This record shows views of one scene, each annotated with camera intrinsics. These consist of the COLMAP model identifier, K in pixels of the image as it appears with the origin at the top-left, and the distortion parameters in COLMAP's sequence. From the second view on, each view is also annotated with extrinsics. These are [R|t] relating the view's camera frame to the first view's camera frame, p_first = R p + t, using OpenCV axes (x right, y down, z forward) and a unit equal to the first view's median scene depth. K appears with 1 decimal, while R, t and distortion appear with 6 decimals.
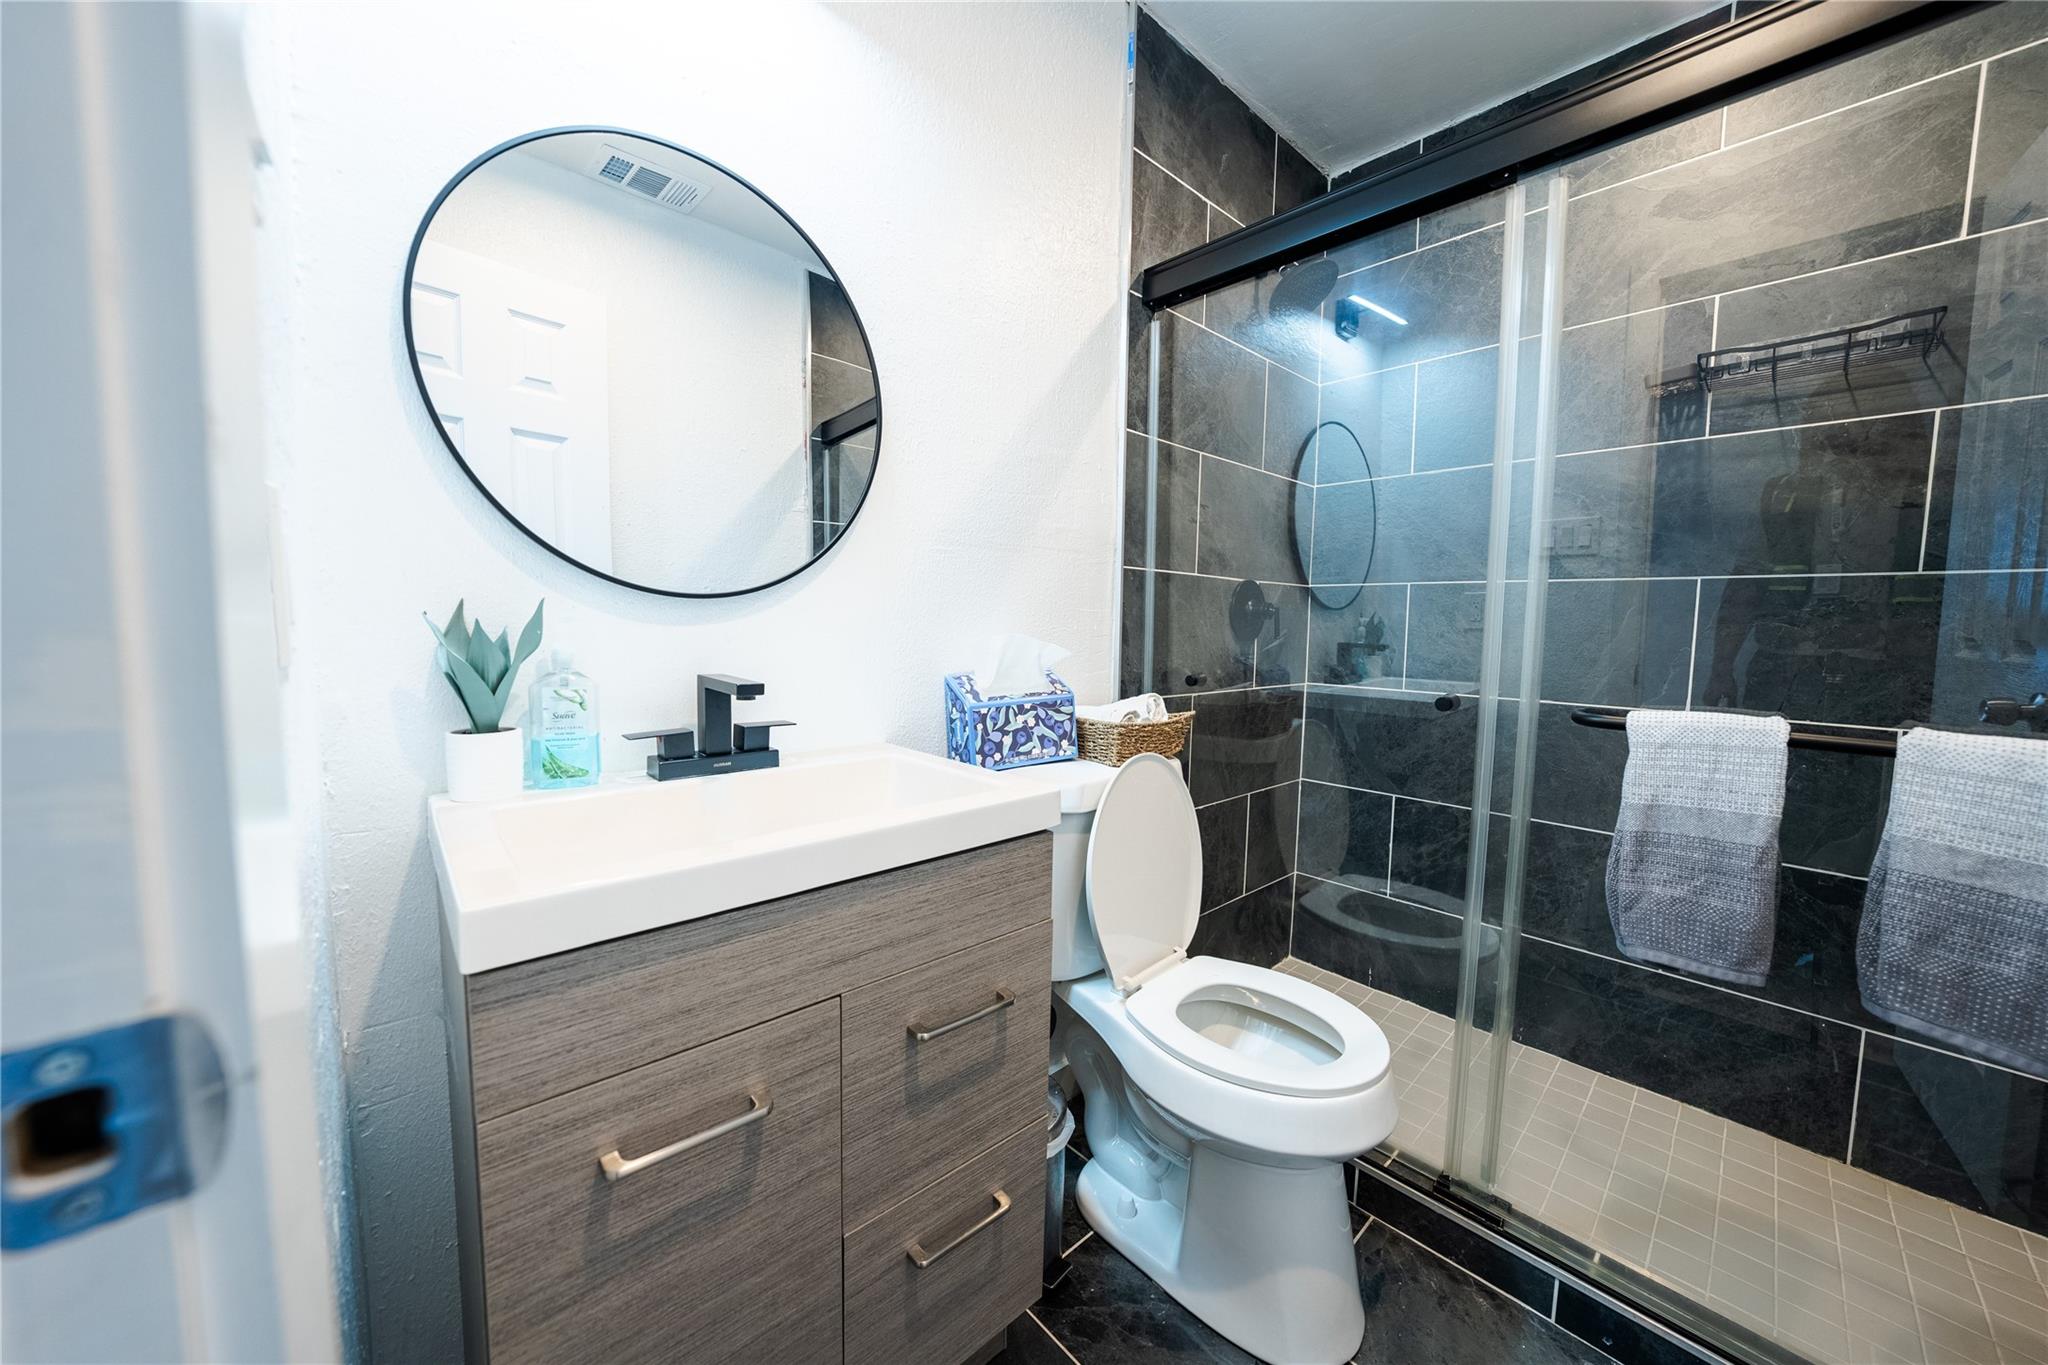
lens RADIAL K [[710.2, 0, 1019.3], [0, 710.2, 671.4], [0, 0, 1]] dist [-0.030298, 0.005854]
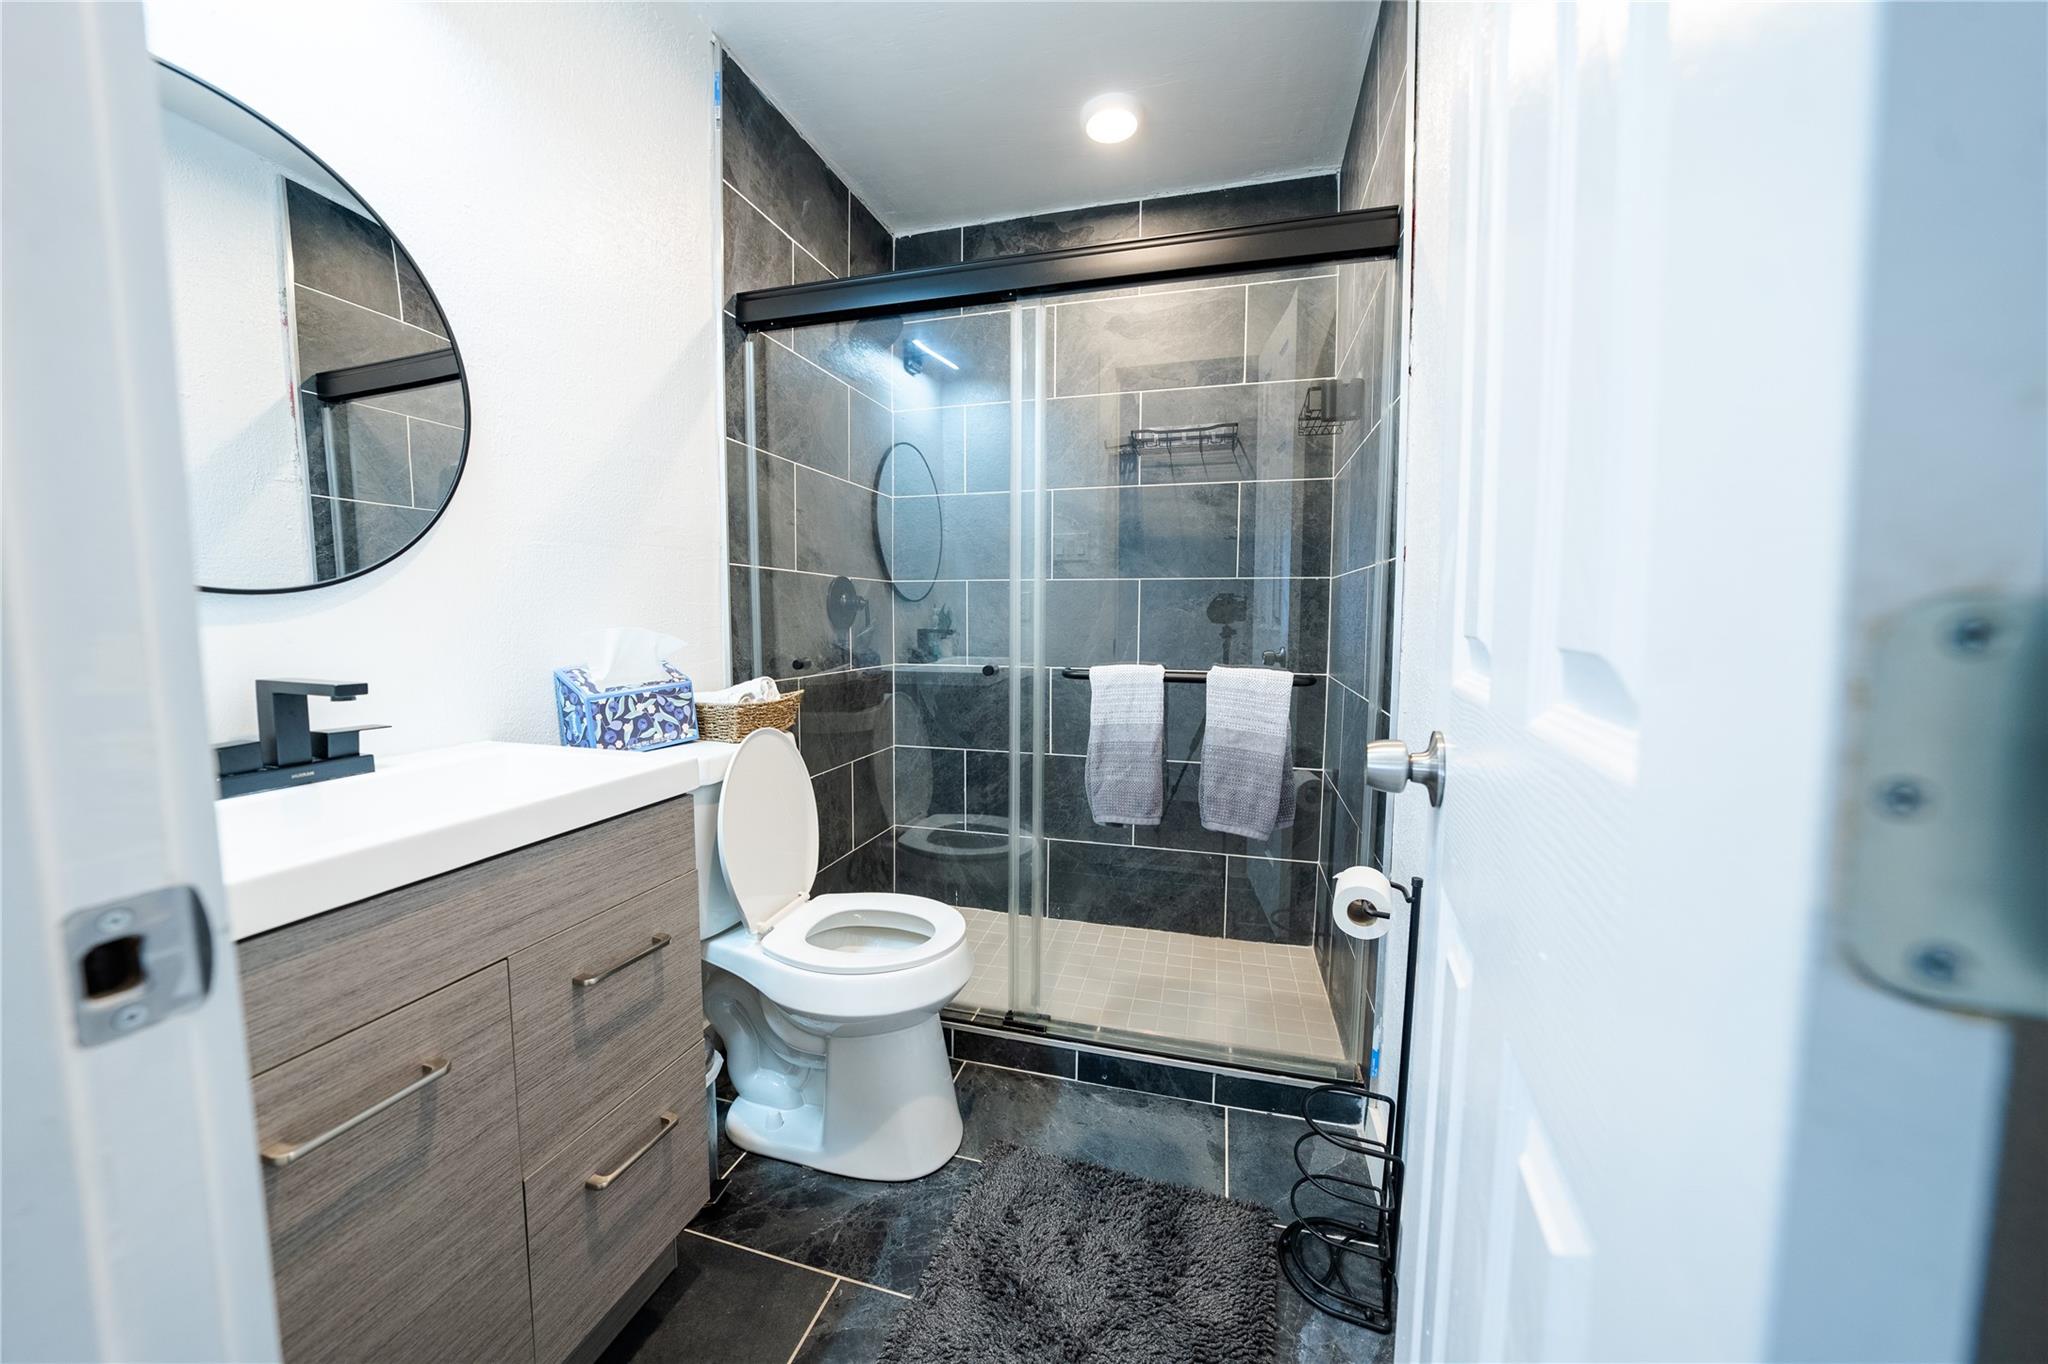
lens RADIAL K [[708.1, 0, 1017.2], [0, 708.1, 671.2], [0, 0, 1]] dist [-0.030187, 0.005151]
pose [[0.848520, -0.054737, 0.526325, -0.066042], [0.048302, 0.998495, 0.025972, 0.012756], [-0.526954, 0.003385, 0.849887, -0.179337]]
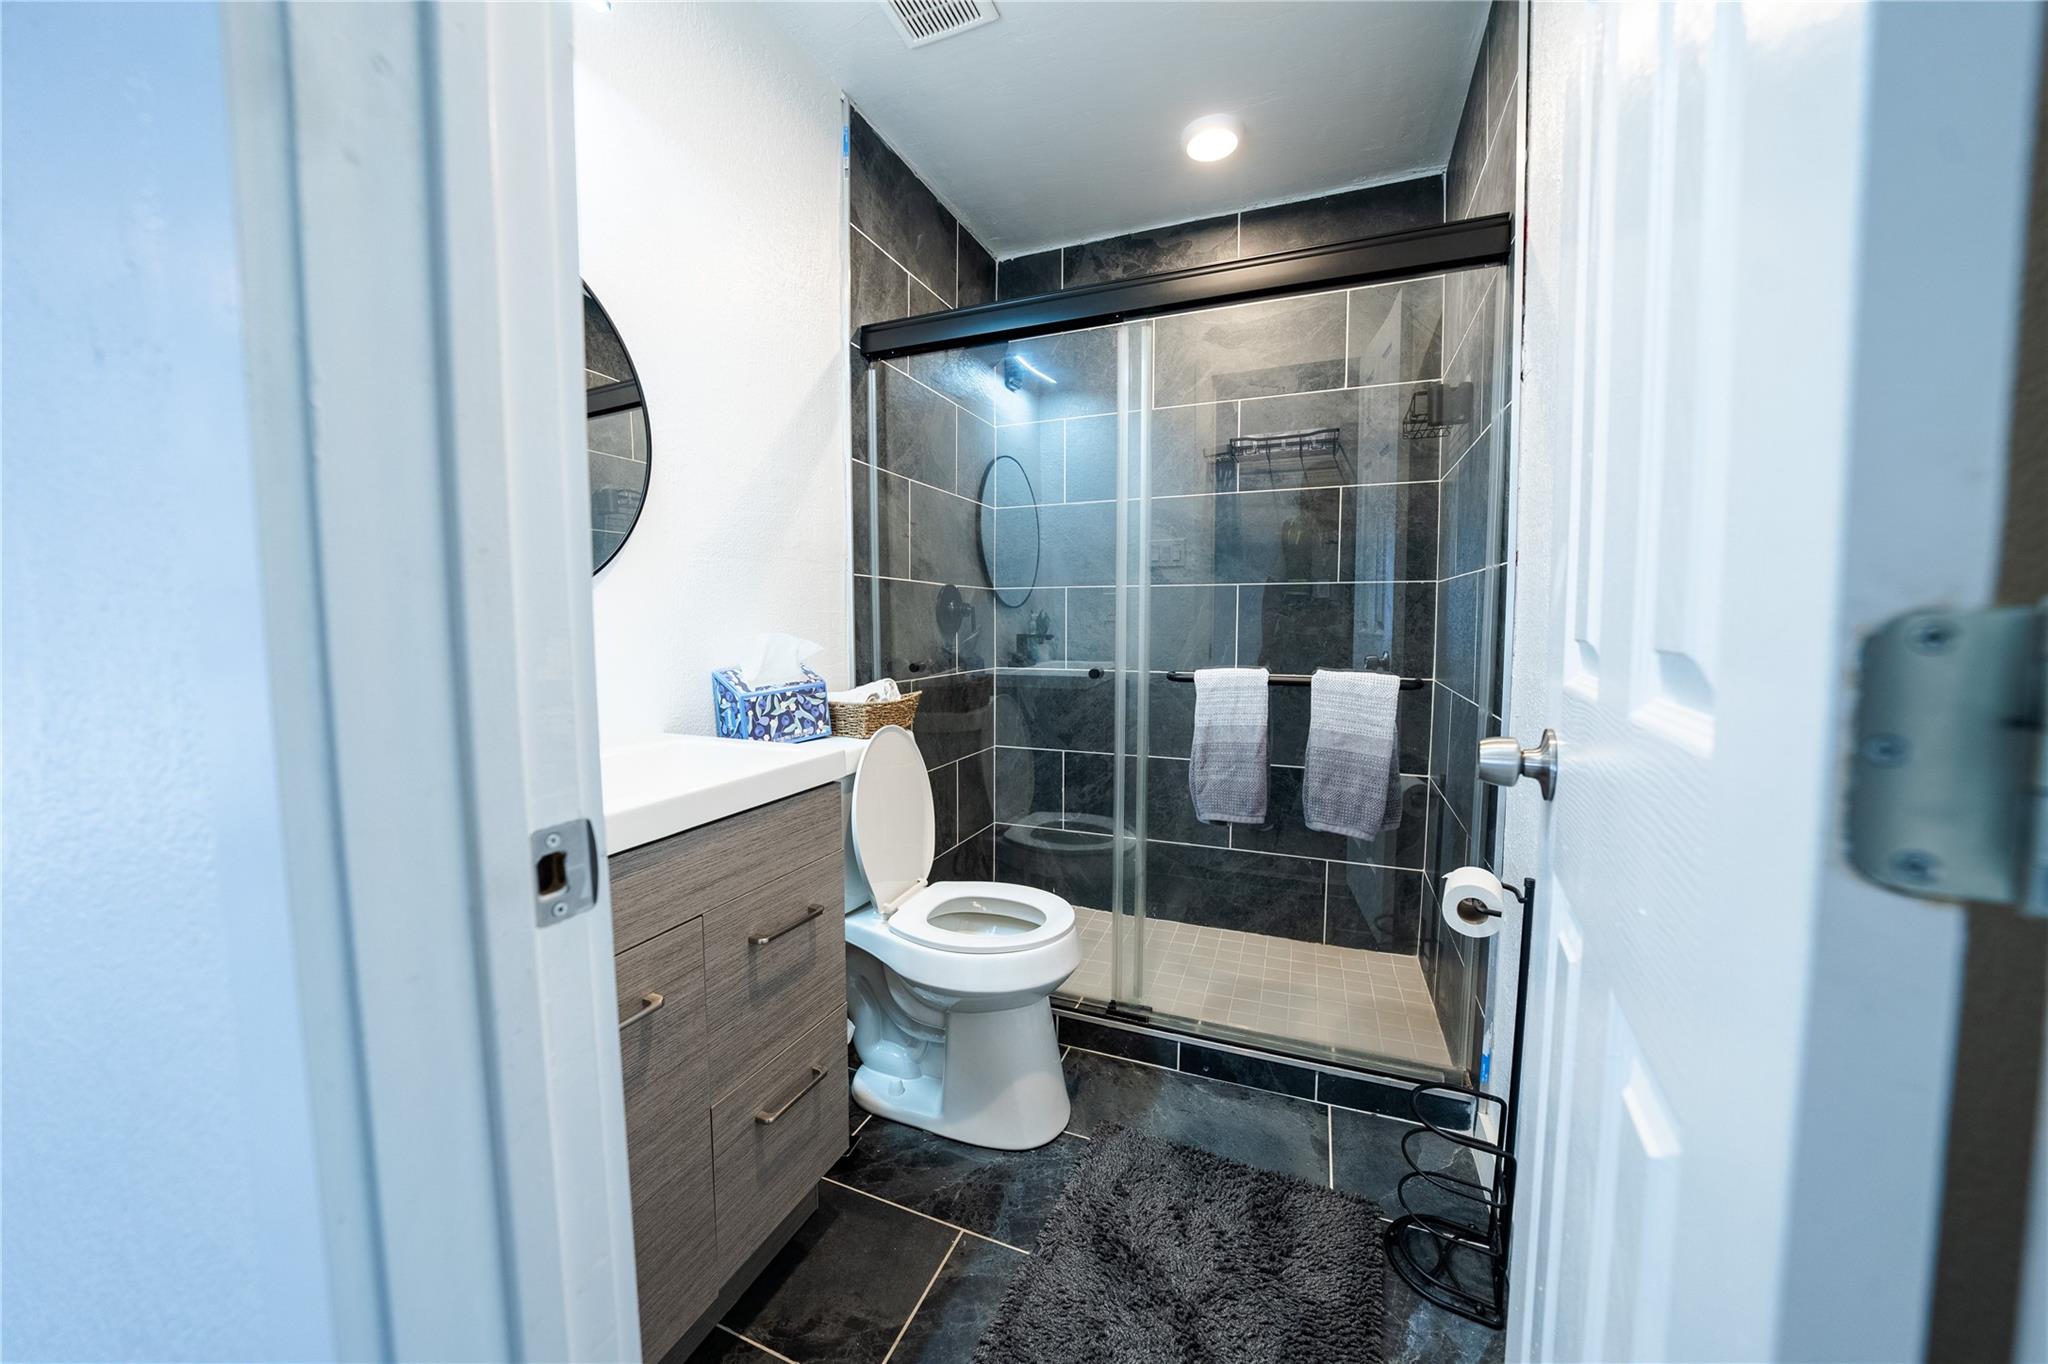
lens RADIAL K [[710.2, 0, 1019.3], [0, 710.2, 670.9], [0, 0, 1]] dist [-0.030298, 0.005854]
pose [[0.902807, -0.047913, 0.427369, -0.137084], [0.046910, 0.998816, 0.012882, 0.013016], [-0.427480, 0.008418, 0.903986, -0.219336]]
